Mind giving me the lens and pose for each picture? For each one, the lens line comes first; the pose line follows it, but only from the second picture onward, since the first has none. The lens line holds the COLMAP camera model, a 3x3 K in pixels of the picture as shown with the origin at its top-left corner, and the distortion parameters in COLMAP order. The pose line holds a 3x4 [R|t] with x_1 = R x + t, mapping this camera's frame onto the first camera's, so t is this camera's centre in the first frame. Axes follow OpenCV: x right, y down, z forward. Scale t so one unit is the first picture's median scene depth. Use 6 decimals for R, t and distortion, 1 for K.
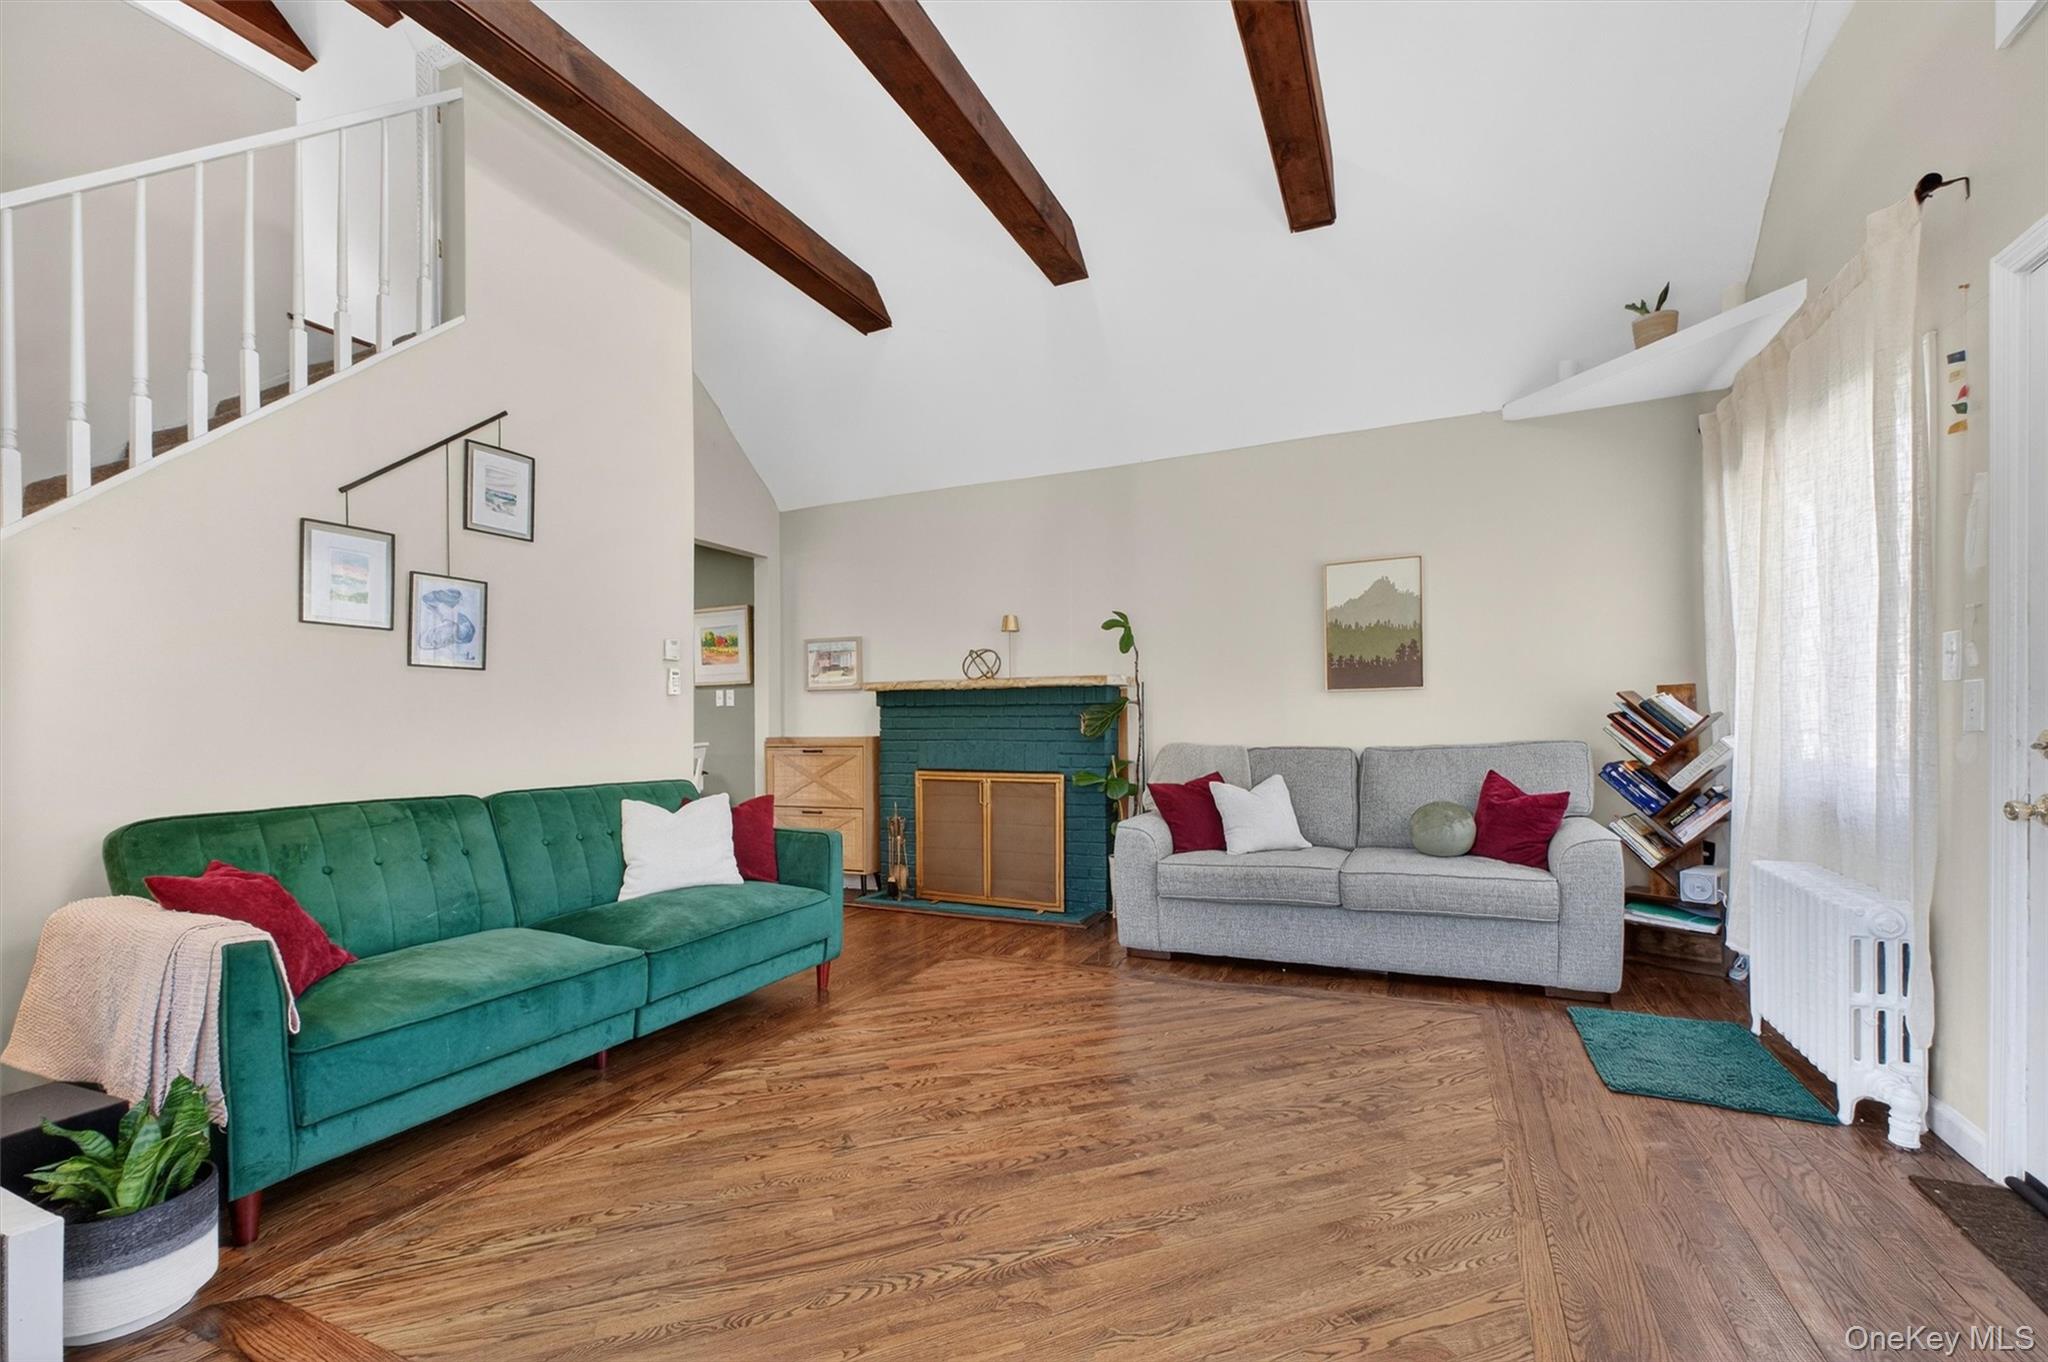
lens RADIAL K [[876.5, 0, 1022.6], [0, 876.5, 734.5], [0, 0, 1]] dist [-0.003326, -0.000085]
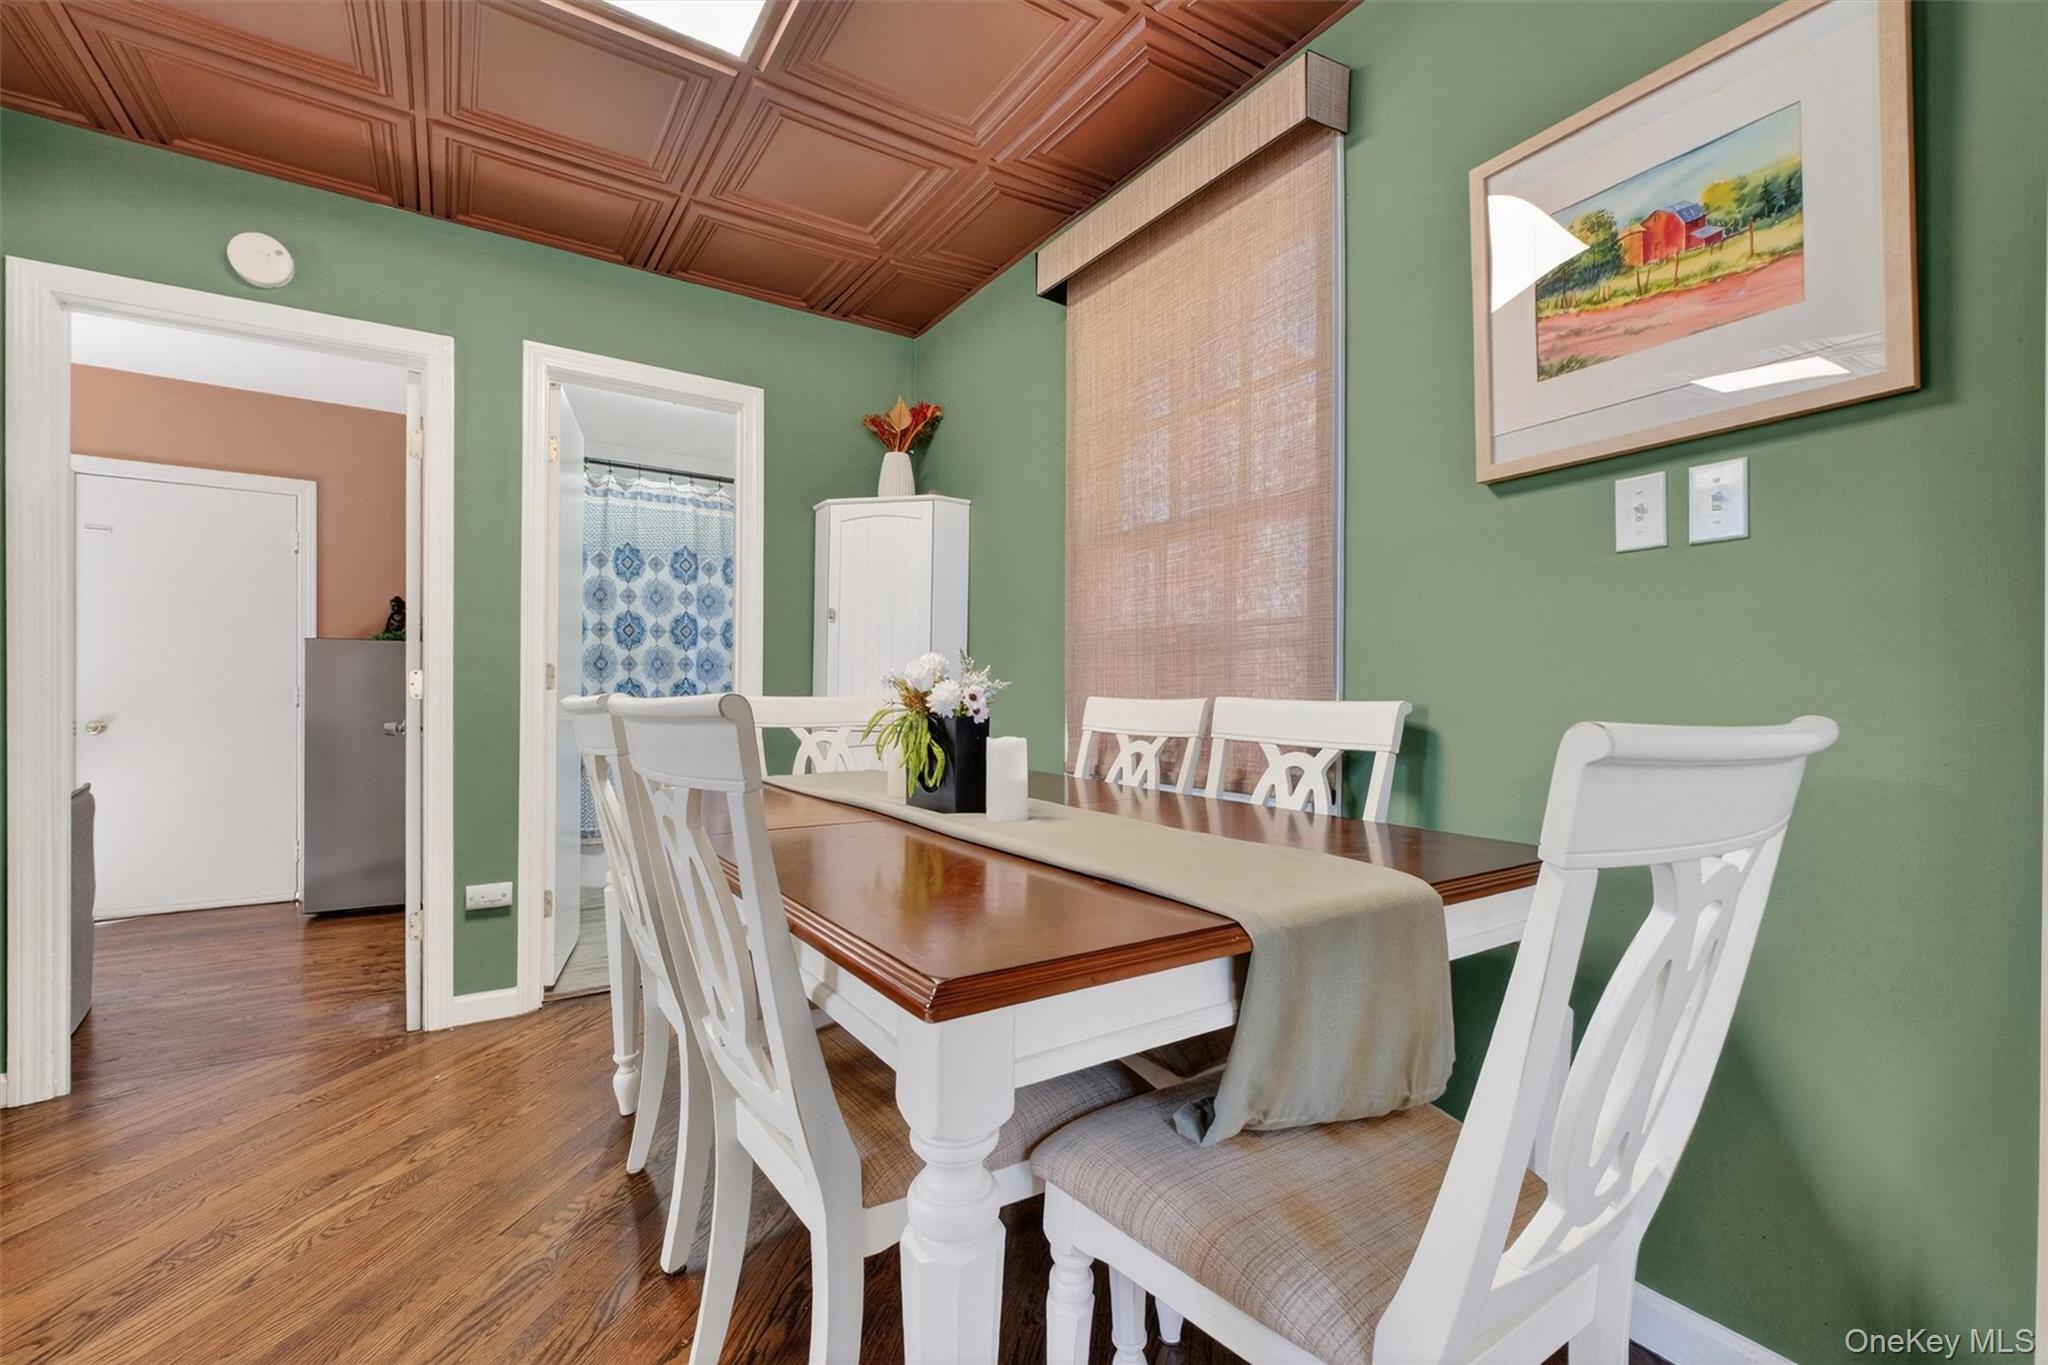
lens RADIAL K [[876.5, 0, 1044.0], [0, 876.5, 694.7], [0, 0, 1]] dist [-0.003326, -0.000085]
pose [[0.859802, 0.003391, -0.510617, -0.584616], [-0.012948, 0.999801, -0.015164, 0.011079], [0.510464, 0.019649, 0.859675, 1.206721]]
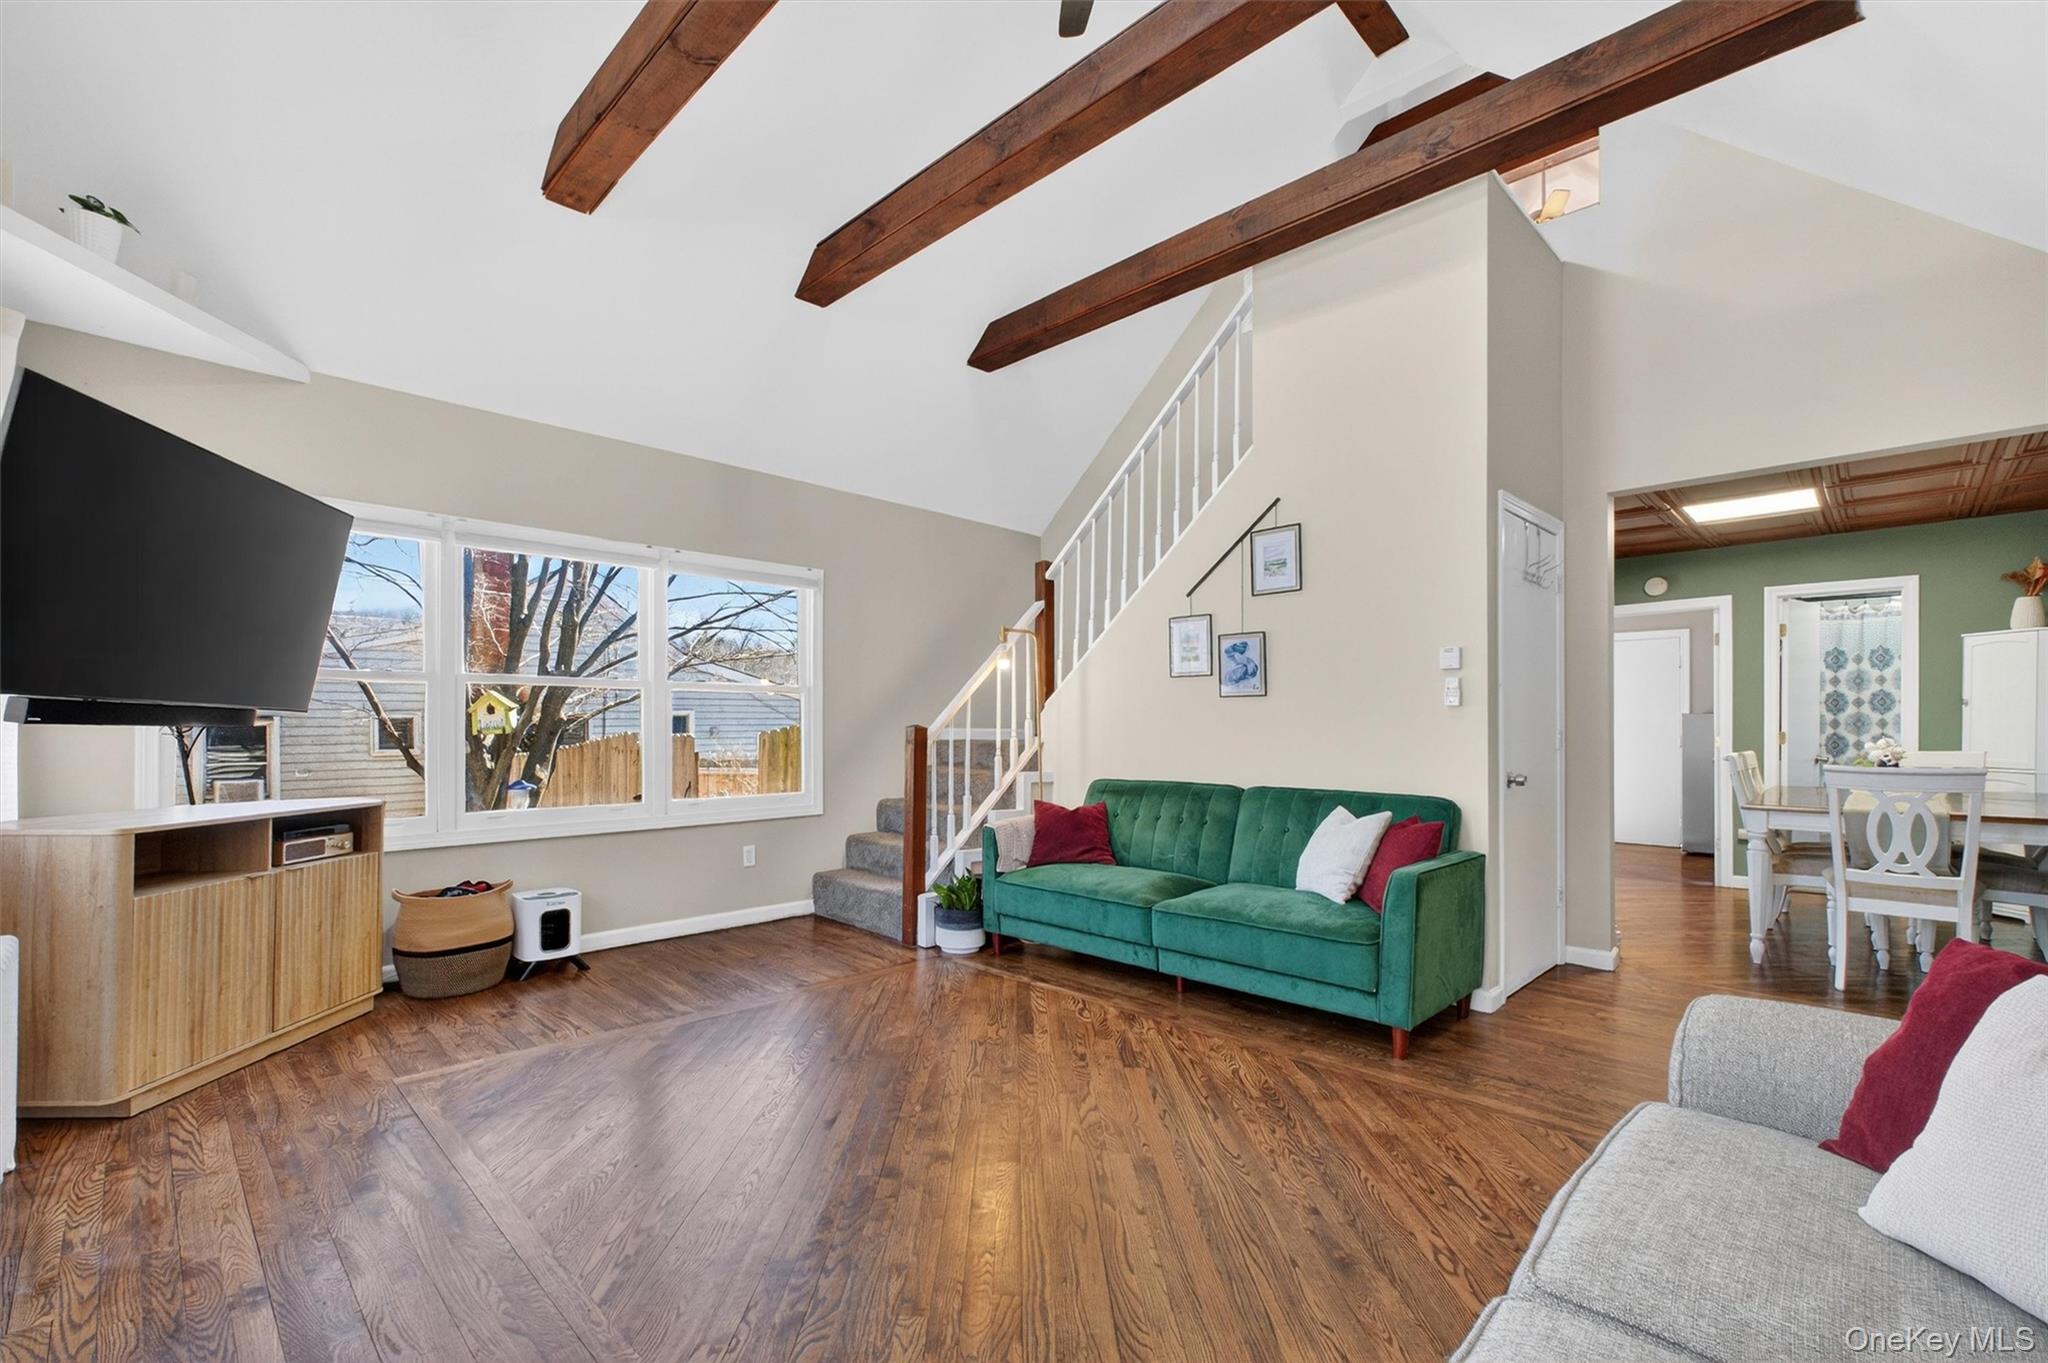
lens RADIAL K [[876.5, 0, 1017.3], [0, 876.5, 728.7], [0, 0, 1]] dist [-0.003326, -0.000085]
pose [[-0.338188, 0.005131, -0.941065, 0.623712], [-0.013328, 0.999859, 0.010241, -0.025600], [0.940984, 0.016006, -0.338072, 0.866773]]
